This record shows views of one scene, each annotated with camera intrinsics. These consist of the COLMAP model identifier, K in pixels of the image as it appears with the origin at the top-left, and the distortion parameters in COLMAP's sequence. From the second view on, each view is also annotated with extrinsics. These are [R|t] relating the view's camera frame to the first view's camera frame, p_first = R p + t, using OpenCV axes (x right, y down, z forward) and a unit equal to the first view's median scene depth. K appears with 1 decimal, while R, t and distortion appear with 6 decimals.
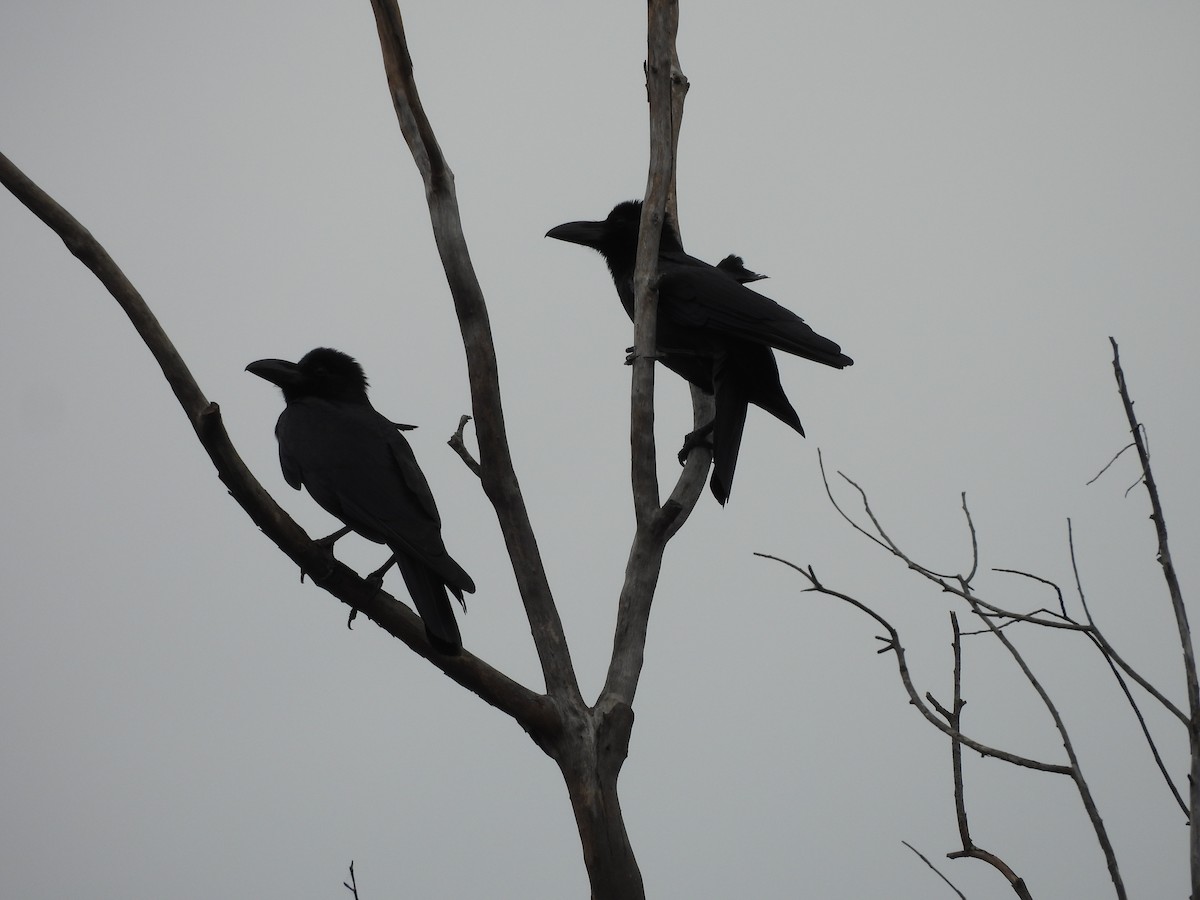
lens RADIAL K [[3370.8, 0, 600.0], [0, 3370.8, 450.0], [0, 0, 1]] dist [-0.040645, -1.168493]
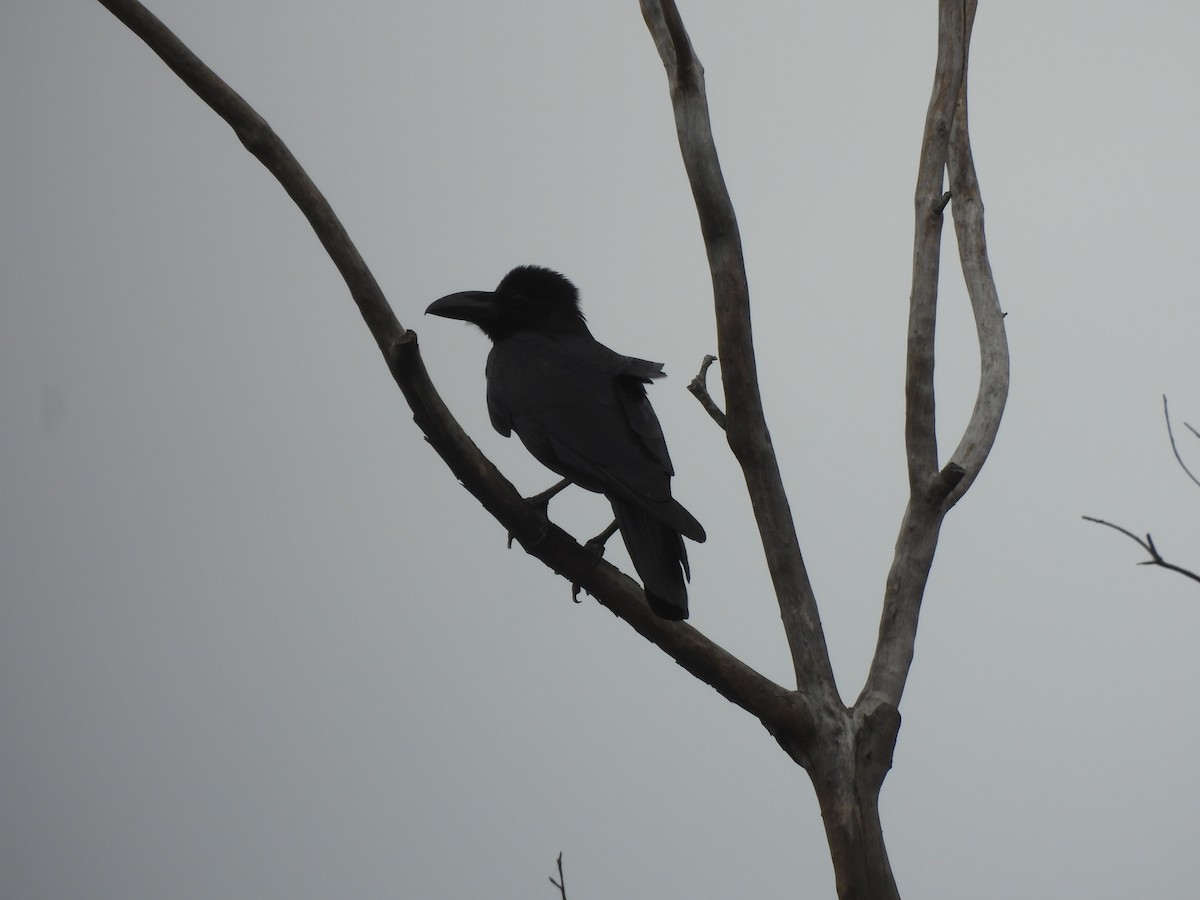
lens RADIAL K [[3370.8, 0, 600.0], [0, 3370.8, 450.0], [0, 0, 1]] dist [-0.040645, -1.168493]
pose [[0.997130, 0.027443, -0.070562, -0.007315], [-0.026999, 0.999609, 0.007230, 0.007950], [0.070733, -0.005305, 0.997481, 0.160084]]
